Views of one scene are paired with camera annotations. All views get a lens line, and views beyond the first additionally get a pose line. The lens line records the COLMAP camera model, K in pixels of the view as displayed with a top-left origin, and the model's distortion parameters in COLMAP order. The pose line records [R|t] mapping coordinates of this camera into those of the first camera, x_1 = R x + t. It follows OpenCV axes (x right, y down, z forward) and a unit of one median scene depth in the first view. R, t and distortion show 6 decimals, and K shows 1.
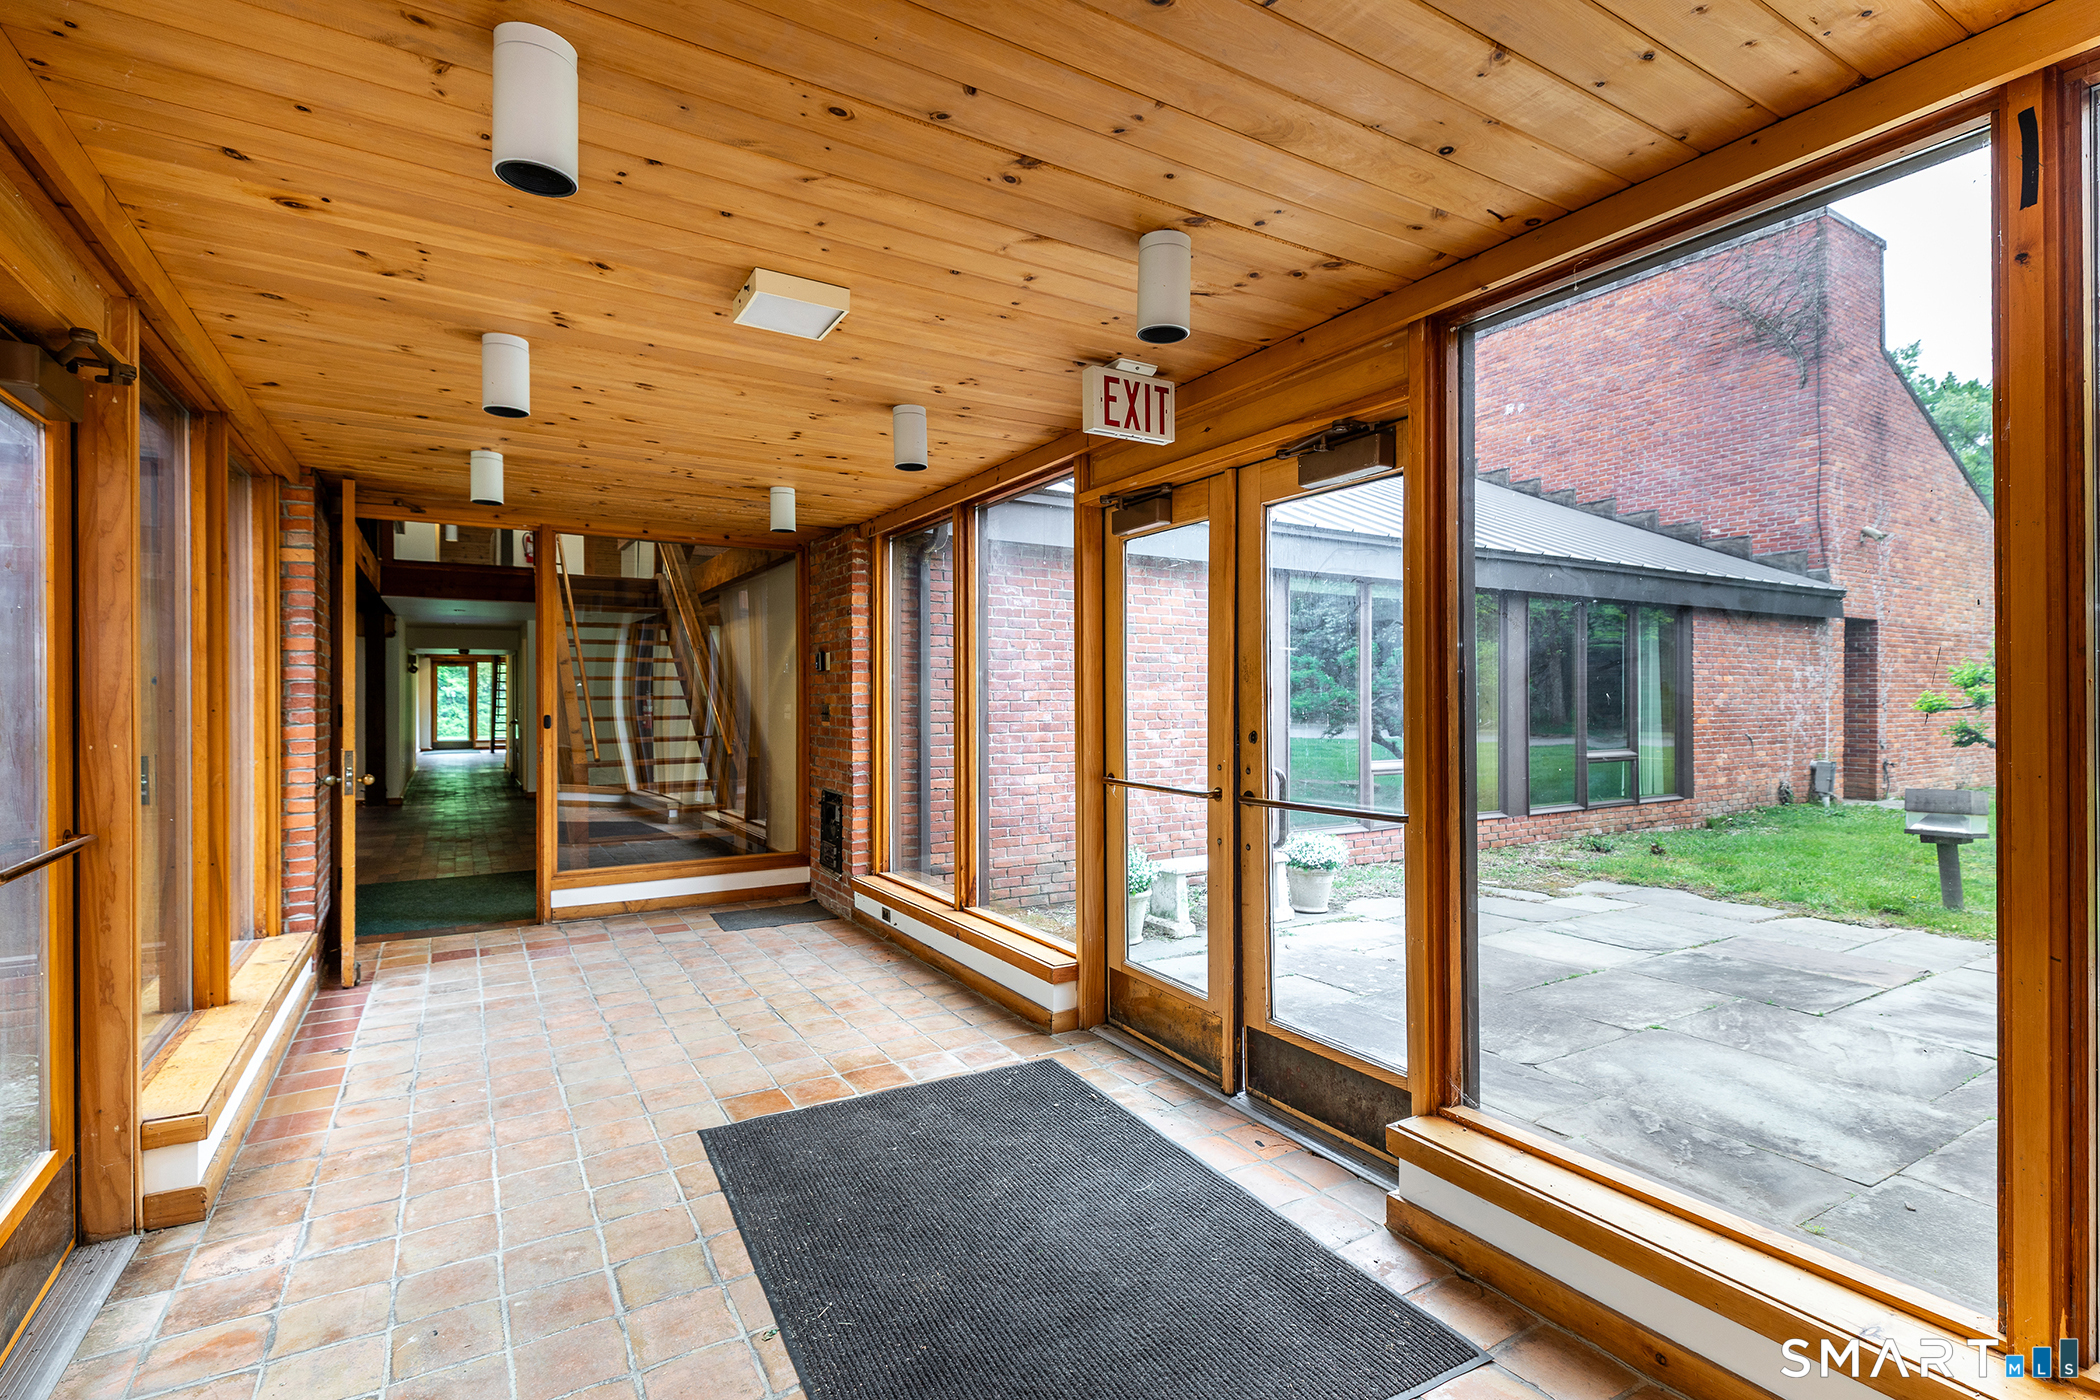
lens RADIAL K [[961.3, 0, 1050.6], [0, 961.3, 703.8], [0, 0, 1]] dist [0.033941, -0.000917]
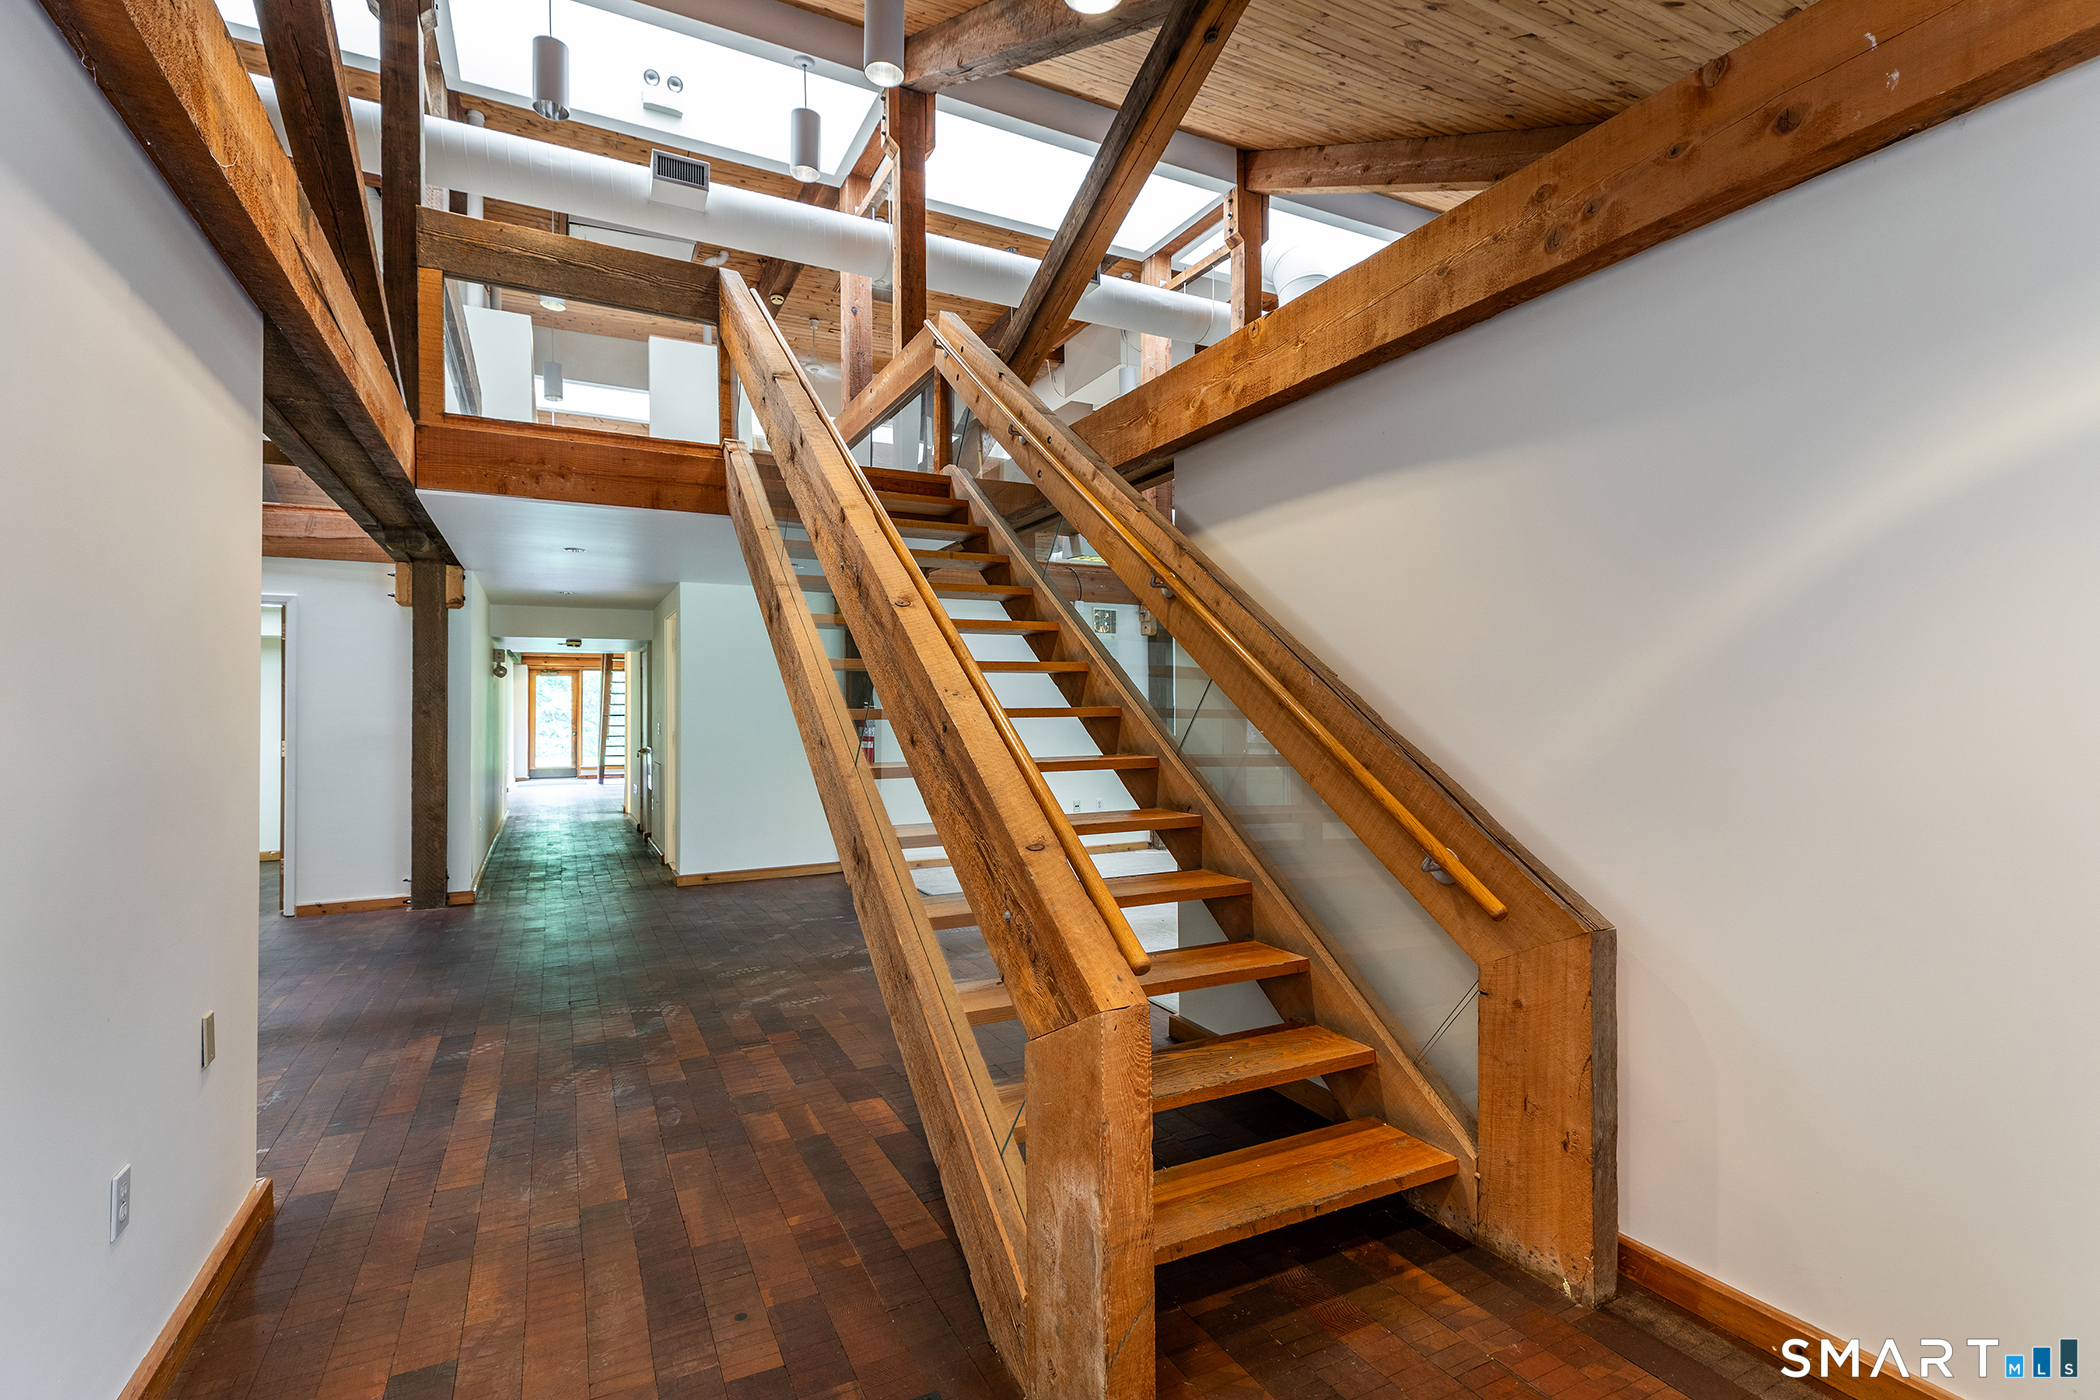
lens RADIAL K [[961.3, 0, 1061.5], [0, 961.3, 703.6], [0, 0, 1]] dist [0.033941, -0.000917]
pose [[0.997801, 0.000020, -0.066284, -0.171108], [-0.001153, 0.999854, -0.017050, -0.001965], [0.066274, 0.017089, 0.997655, 0.273313]]
